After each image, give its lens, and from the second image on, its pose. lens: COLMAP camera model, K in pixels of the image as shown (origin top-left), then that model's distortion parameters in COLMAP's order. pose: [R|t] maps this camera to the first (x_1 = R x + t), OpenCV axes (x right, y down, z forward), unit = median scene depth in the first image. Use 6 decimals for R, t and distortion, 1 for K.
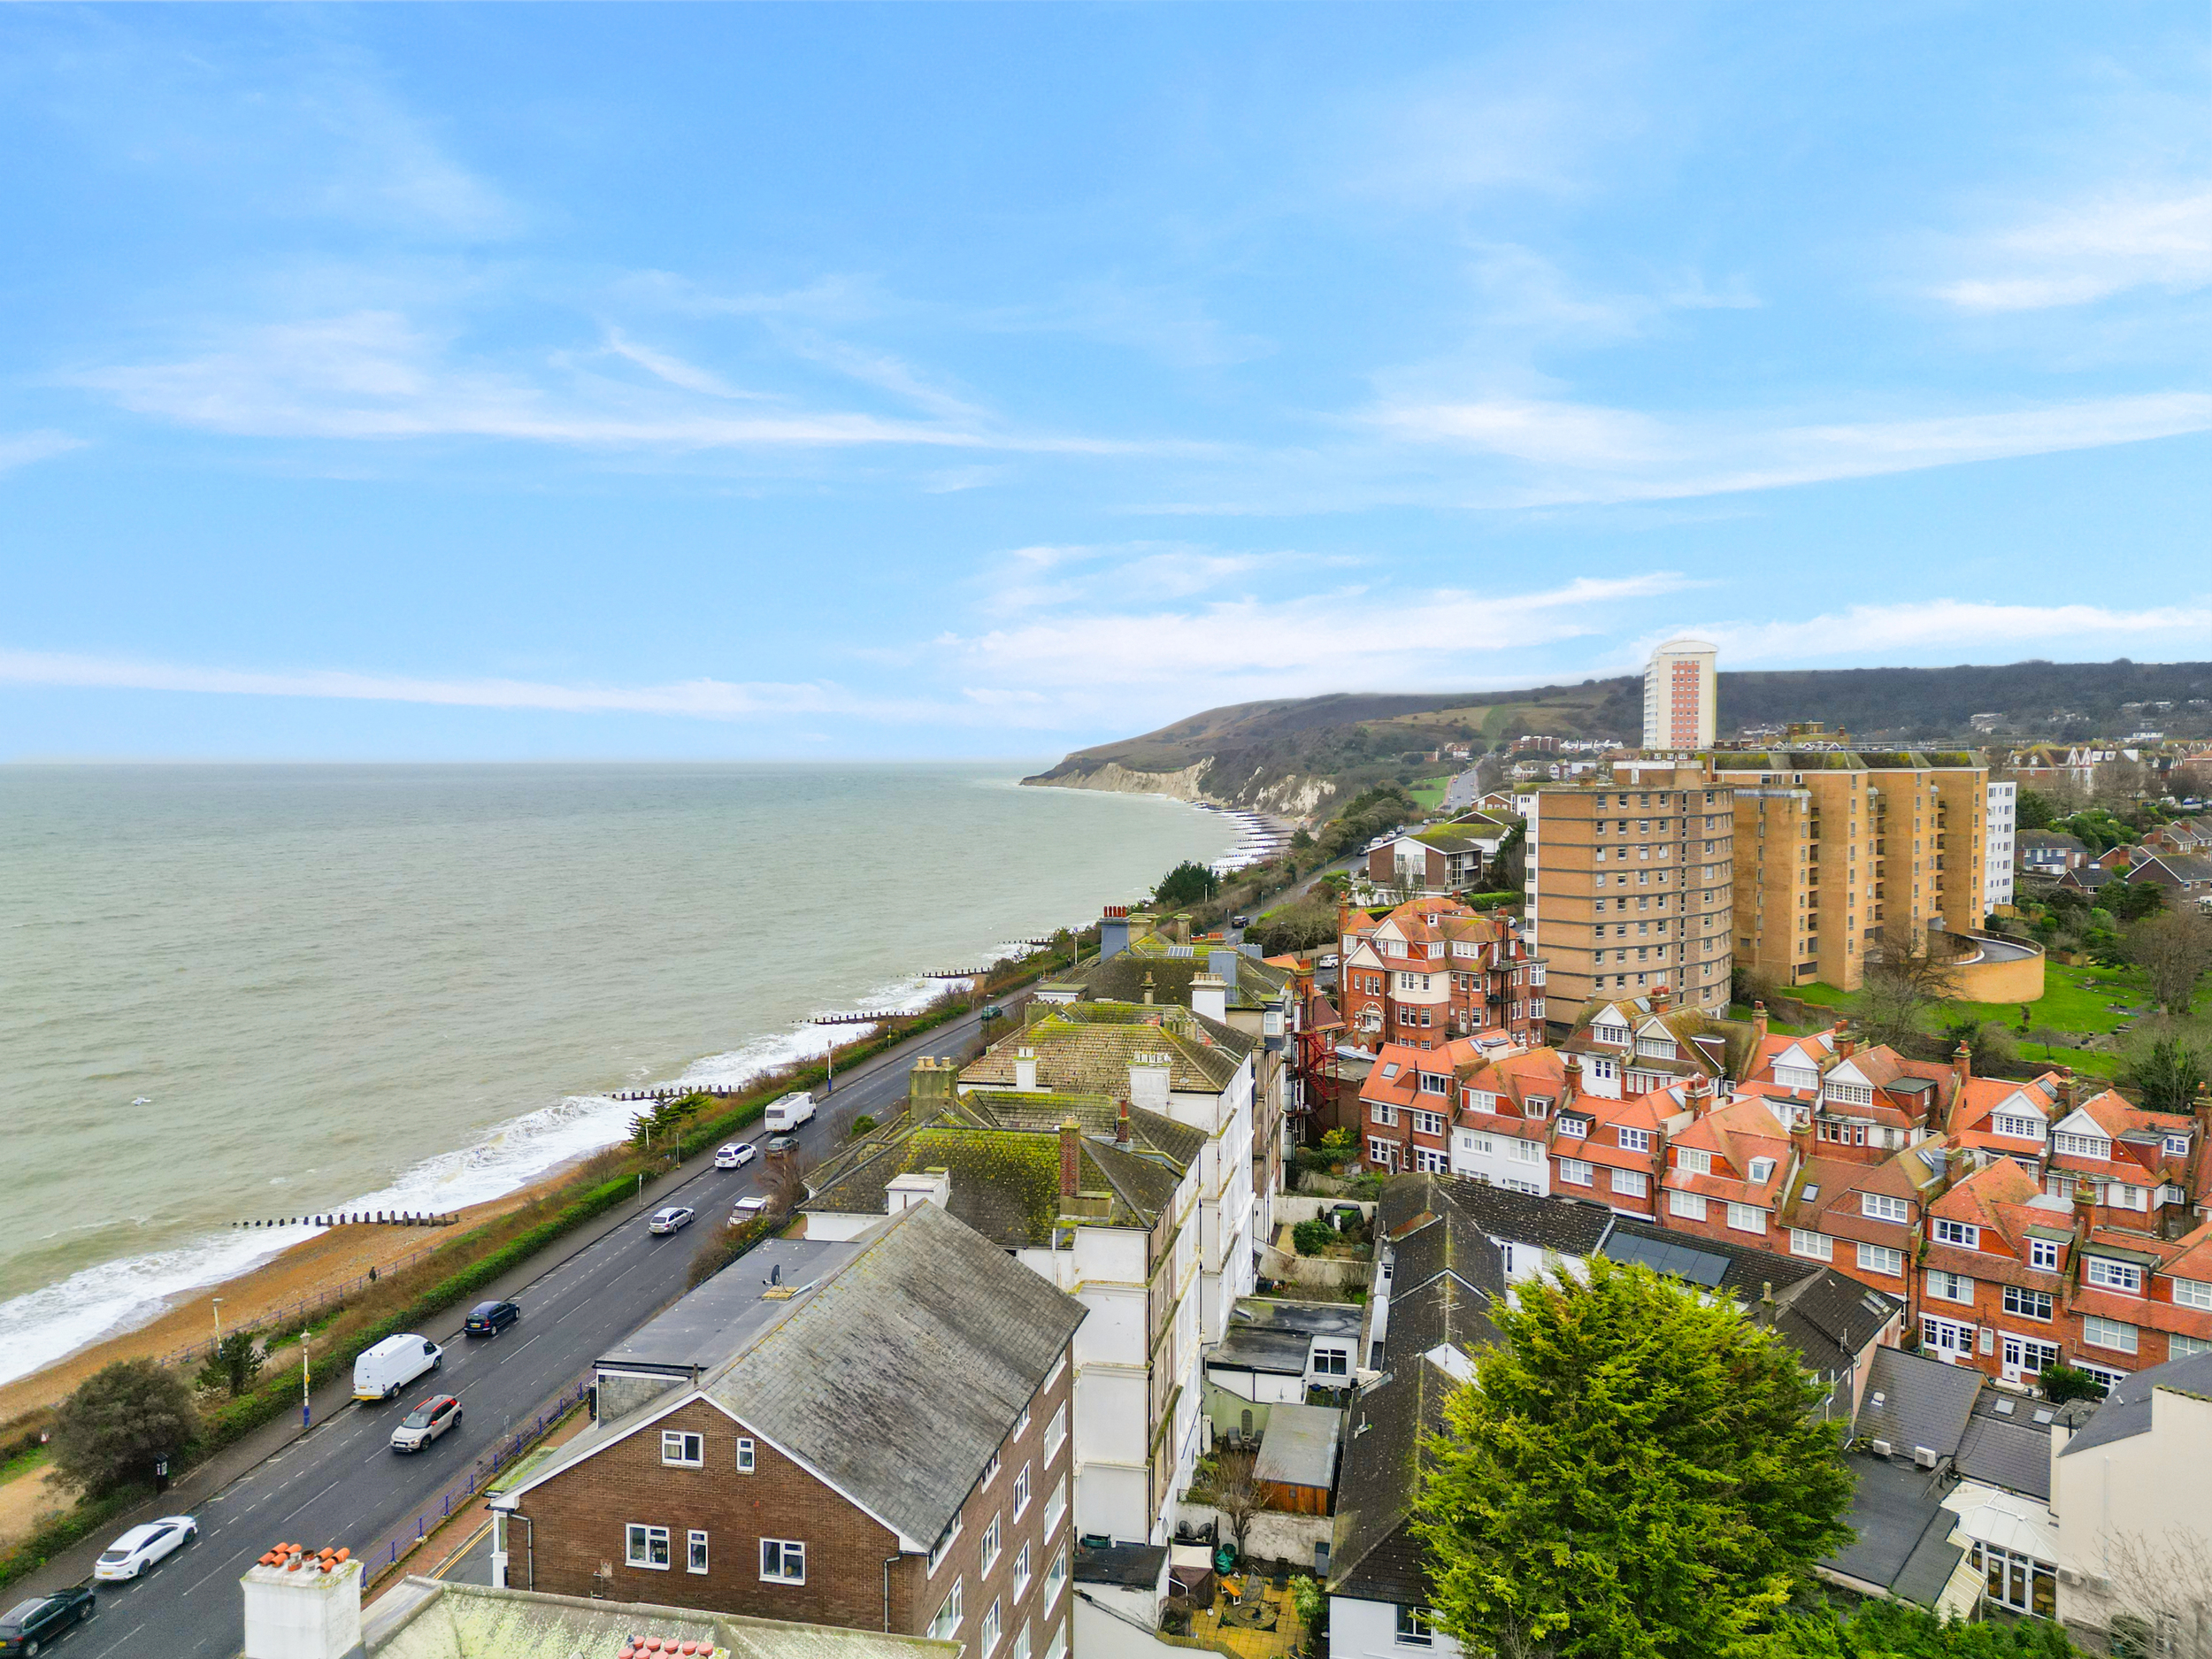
lens RADIAL K [[1503.3, 0, 1106.0], [0, 1503.3, 829.5], [0, 0, 1]] dist [0.021167, -0.000864]
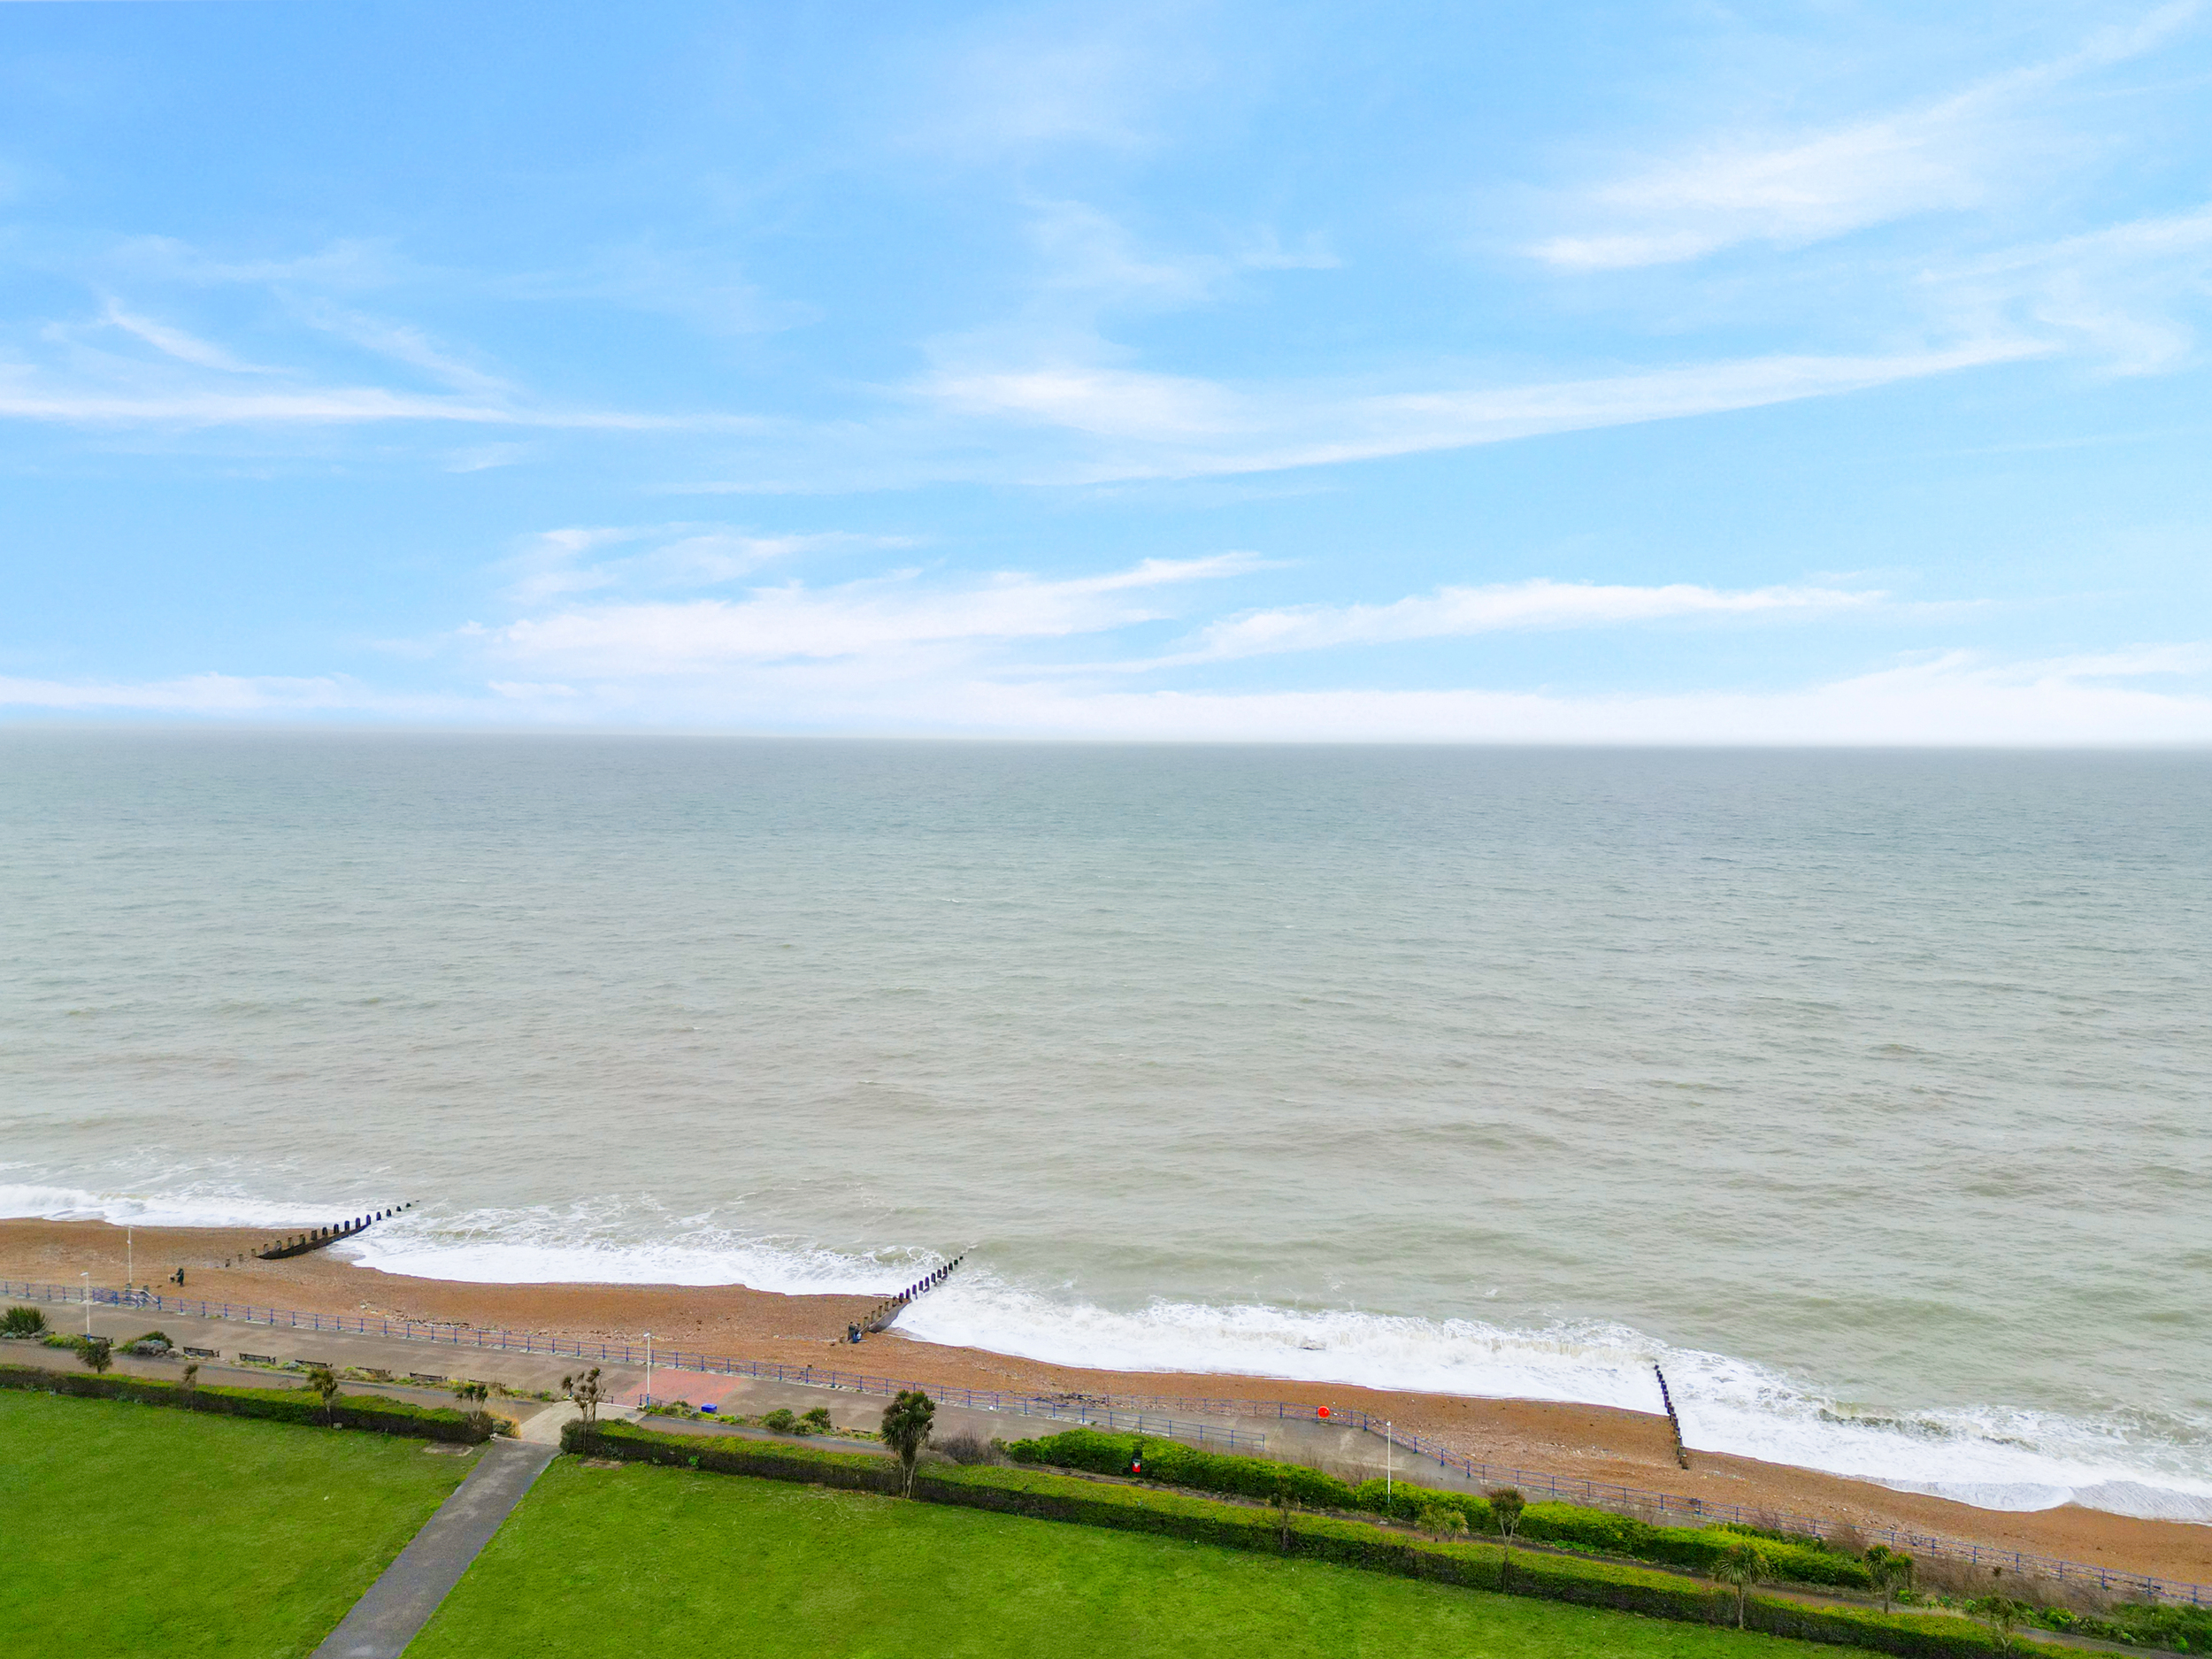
lens RADIAL K [[1503.3, 0, 1106.0], [0, 1503.3, 829.5], [0, 0, 1]] dist [0.021167, -0.000864]
pose [[0.999912, -0.007004, -0.011233, 0.297467], [0.007000, 0.999975, -0.000372, 0.001068], [0.011236, 0.000294, 0.999937, 0.067603]]
